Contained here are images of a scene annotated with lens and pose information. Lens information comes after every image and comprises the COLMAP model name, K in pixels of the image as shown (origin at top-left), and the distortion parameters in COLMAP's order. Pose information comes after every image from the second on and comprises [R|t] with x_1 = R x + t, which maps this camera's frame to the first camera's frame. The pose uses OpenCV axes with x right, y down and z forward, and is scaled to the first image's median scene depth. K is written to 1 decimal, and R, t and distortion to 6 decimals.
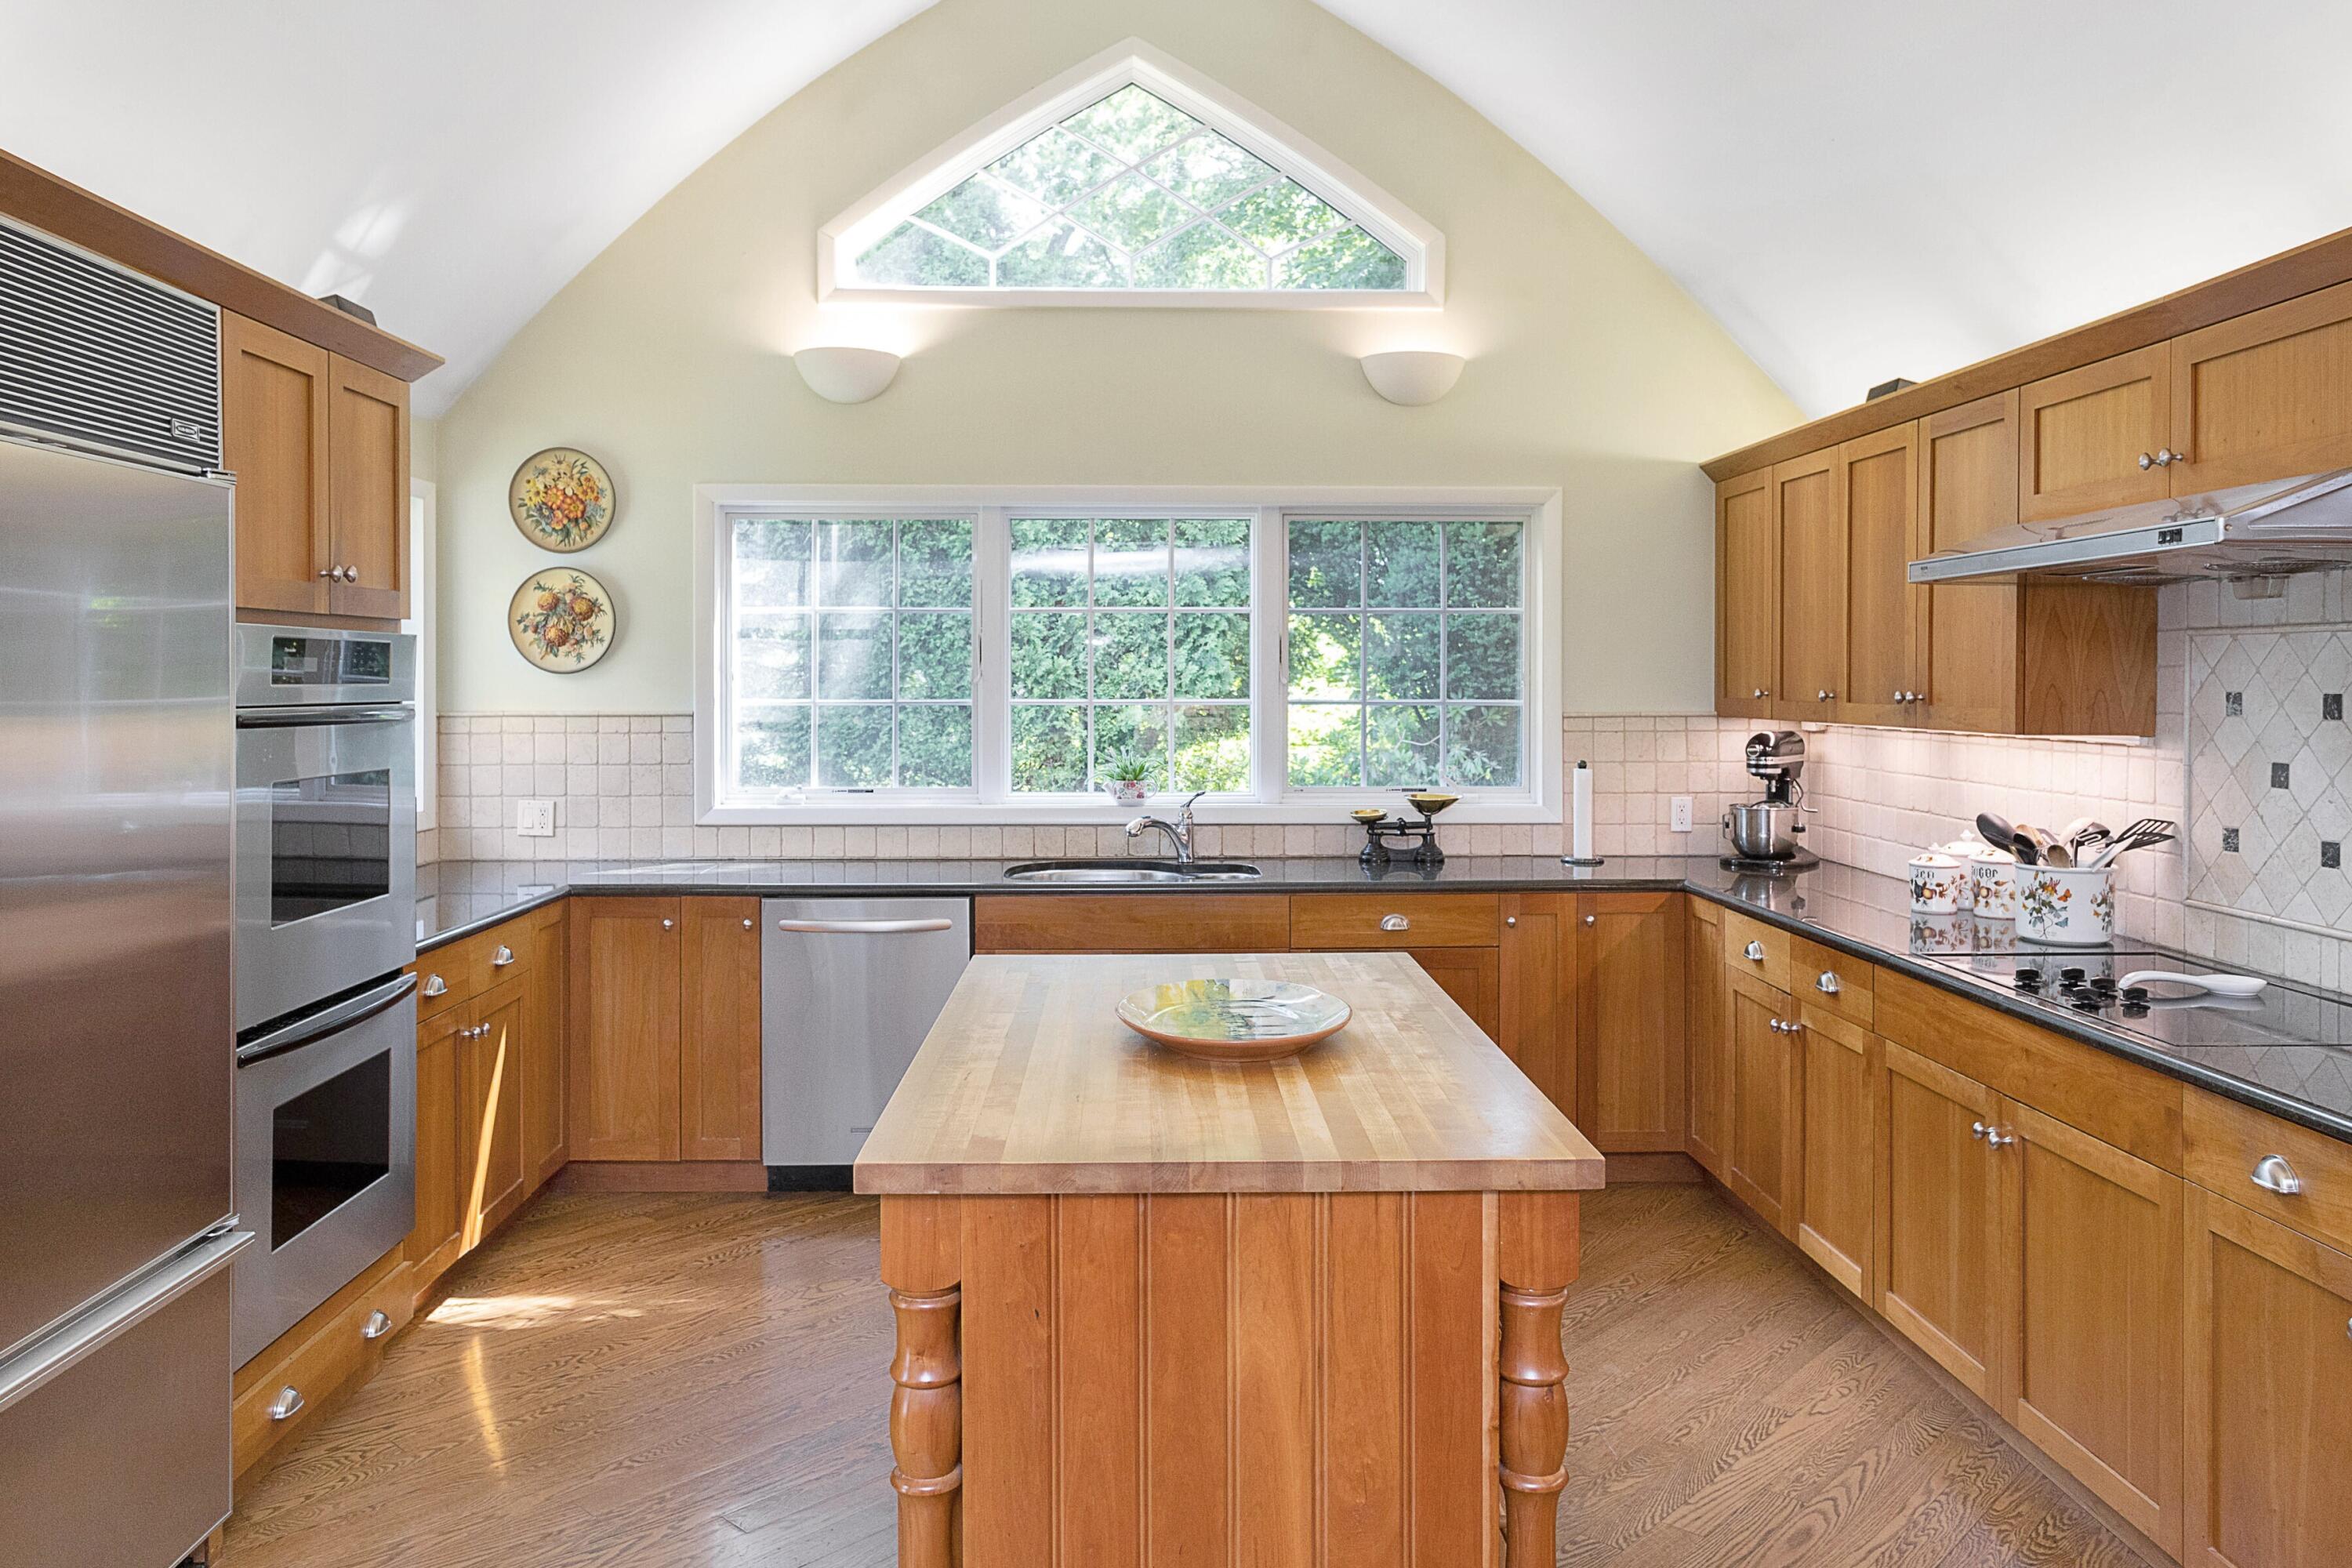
lens RADIAL K [[1726.6, 0, 1132.2], [0, 1726.6, 701.4], [0, 0, 1]] dist [-0.007650, 0.012361]
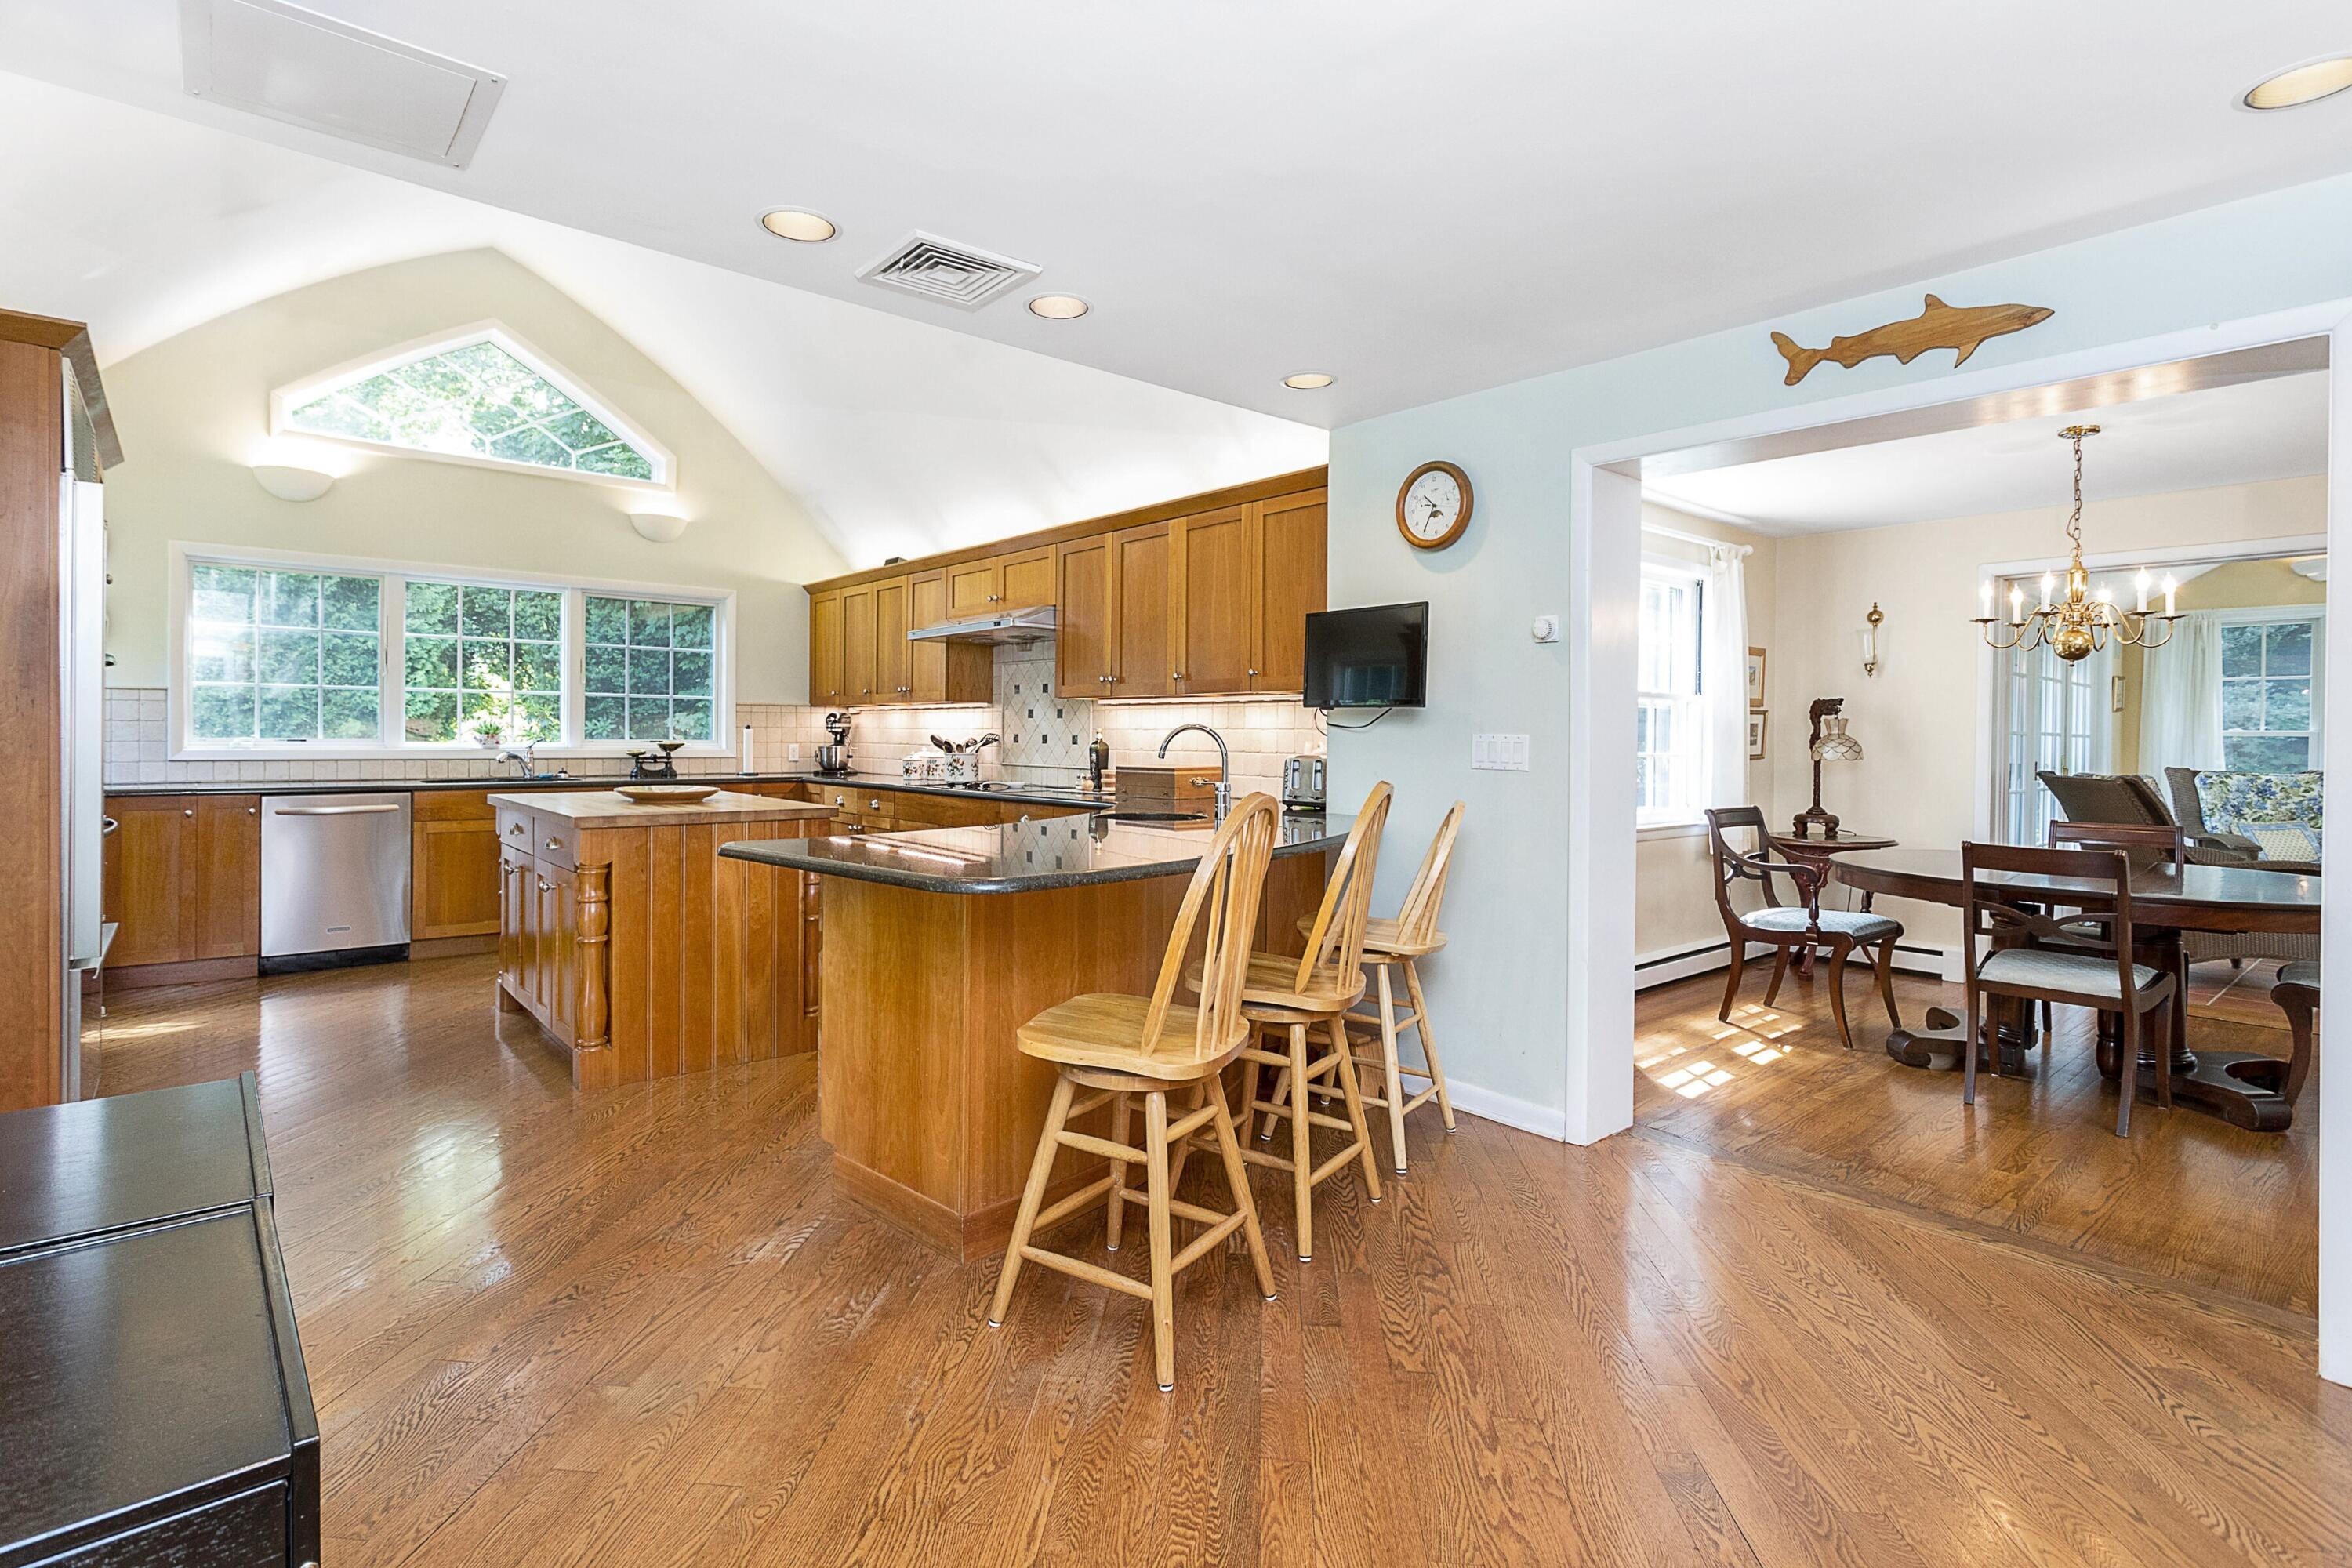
lens RADIAL K [[1146.0, 0, 1173.7], [0, 1146.0, 747.2], [0, 0, 1]] dist [-0.000599, 0.000308]
pose [[0.768881, -0.000350, 0.639392, -0.239759], [-0.000453, 0.999999, 0.001091, 0.064111], [-0.639392, -0.001128, 0.768880, -0.400979]]
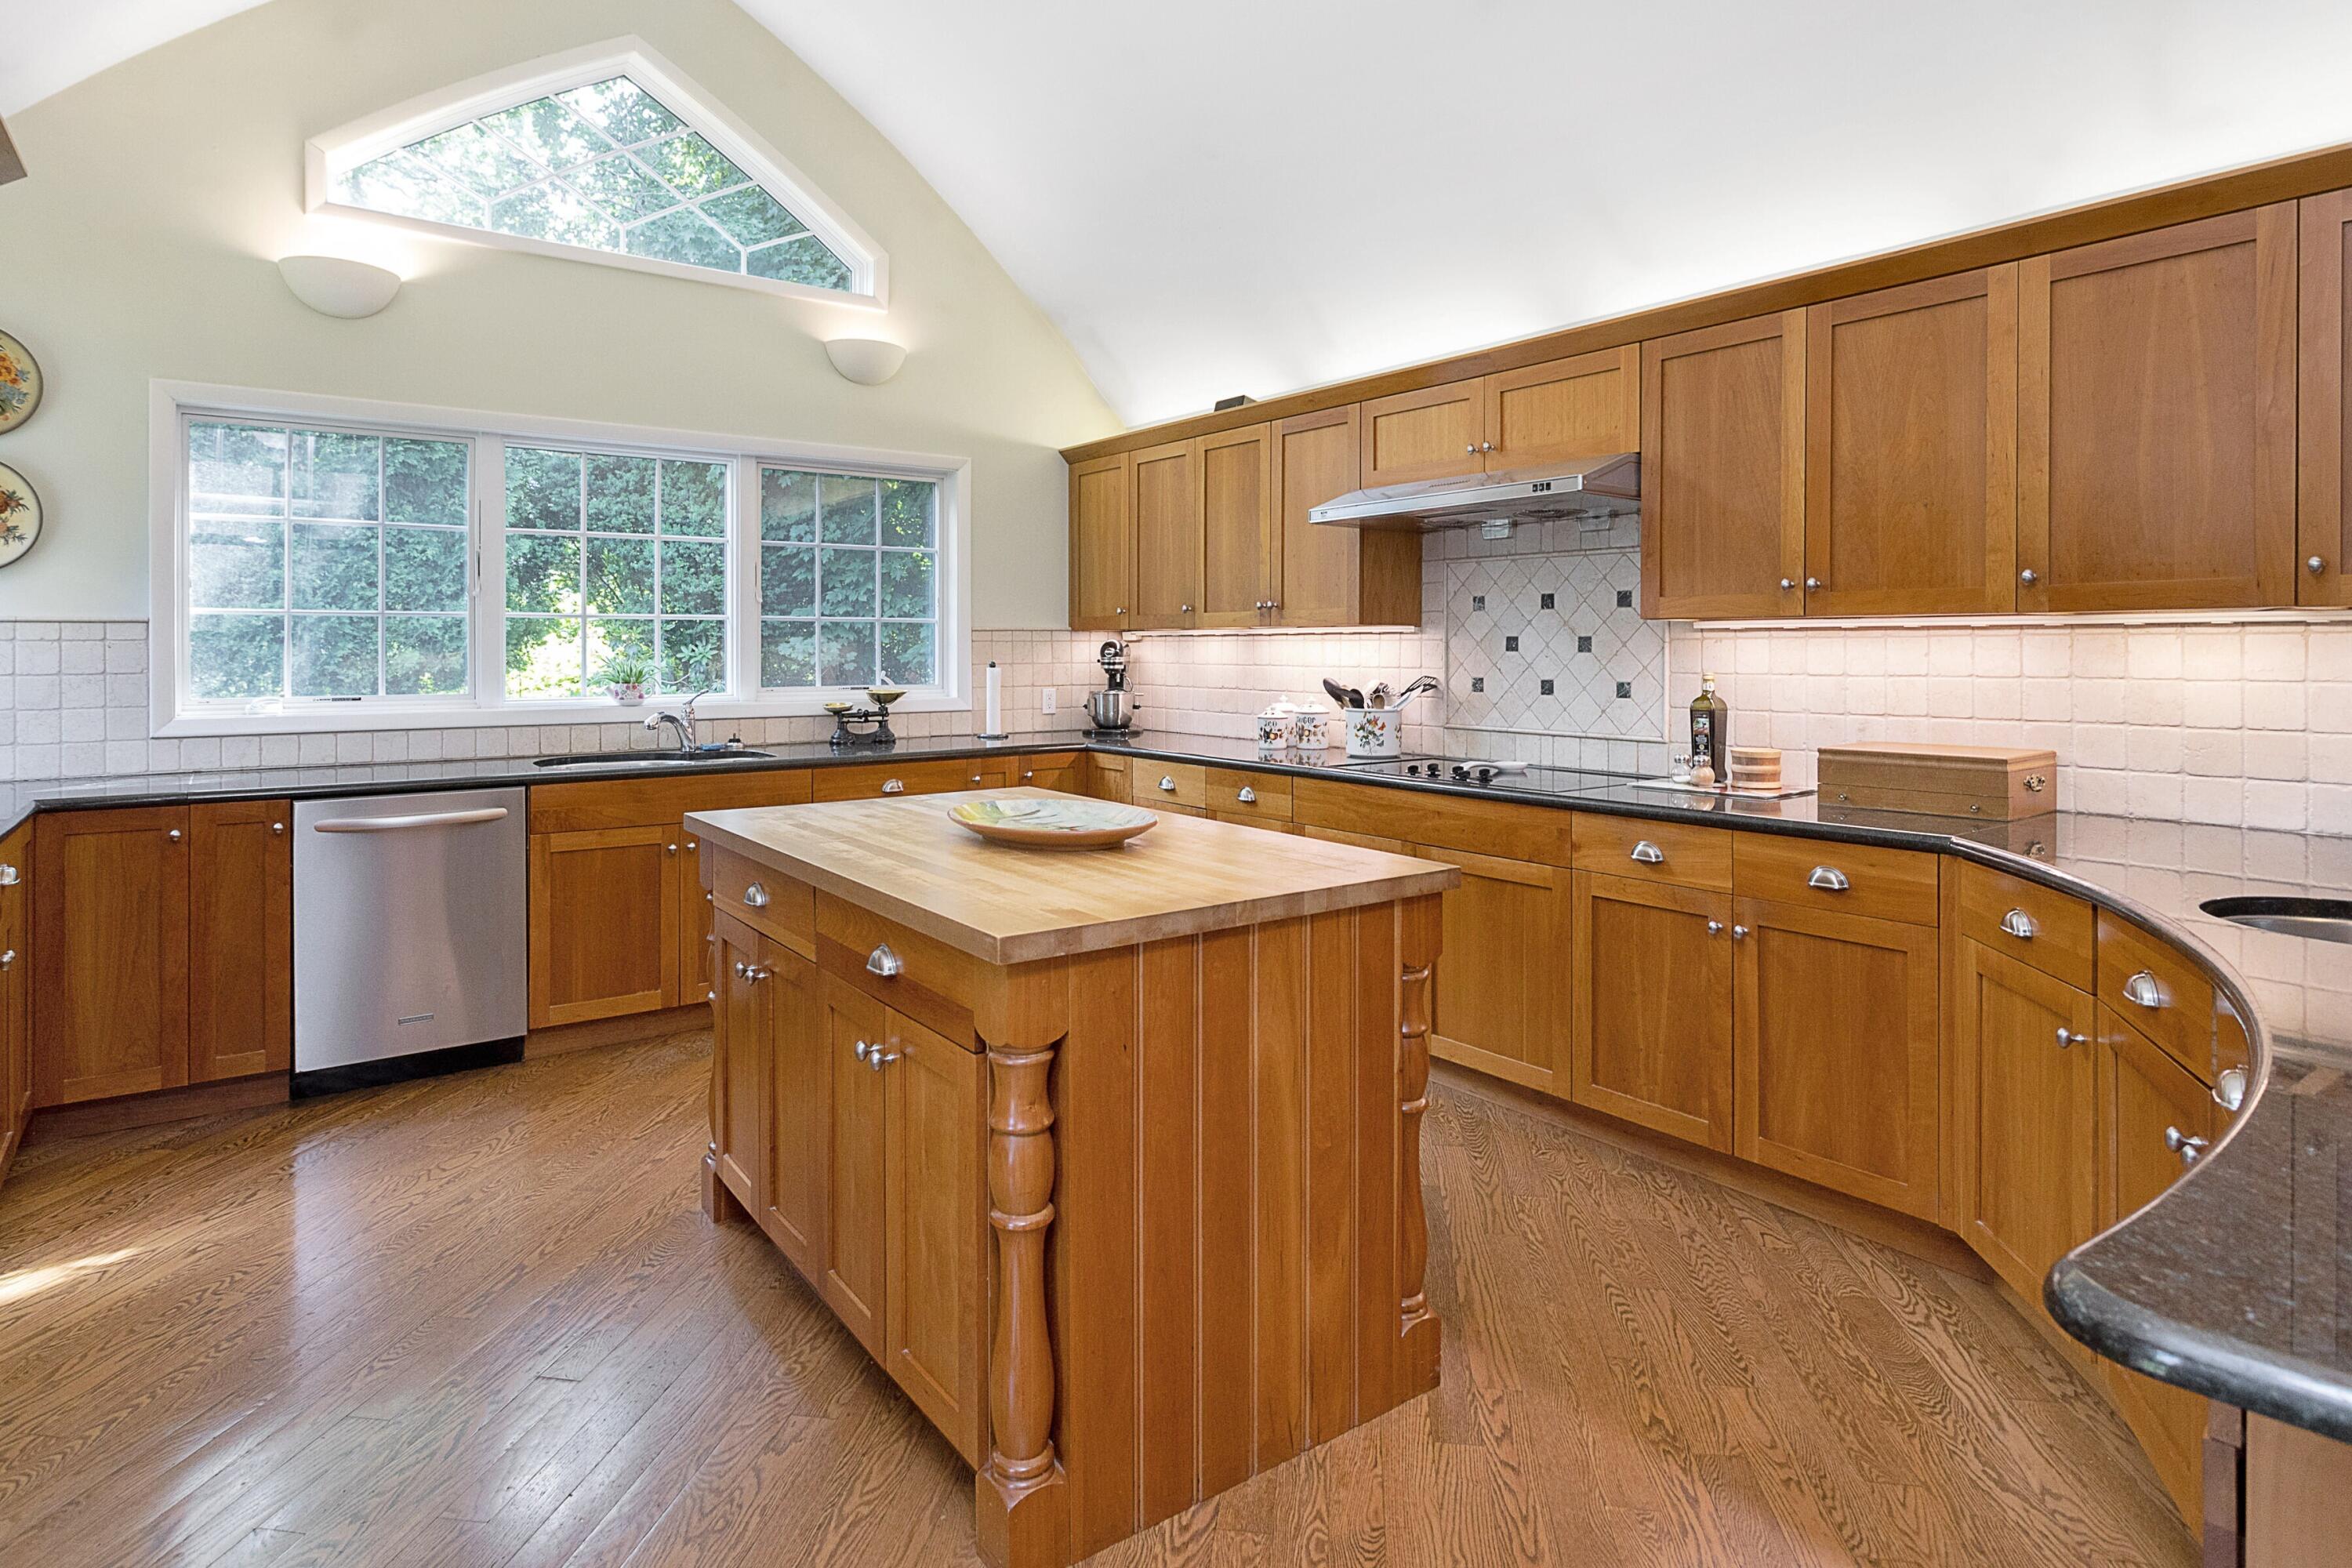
lens RADIAL K [[1288.9, 0, 1175.8], [0, 1288.9, 657.7], [0, 0, 1]] dist [-0.008230, 0.000729]
pose [[0.814727, -0.005752, 0.579816, -0.223735], [0.008622, 0.999960, -0.002195, 0.037694], [-0.579781, 0.006788, 0.814744, 0.108251]]
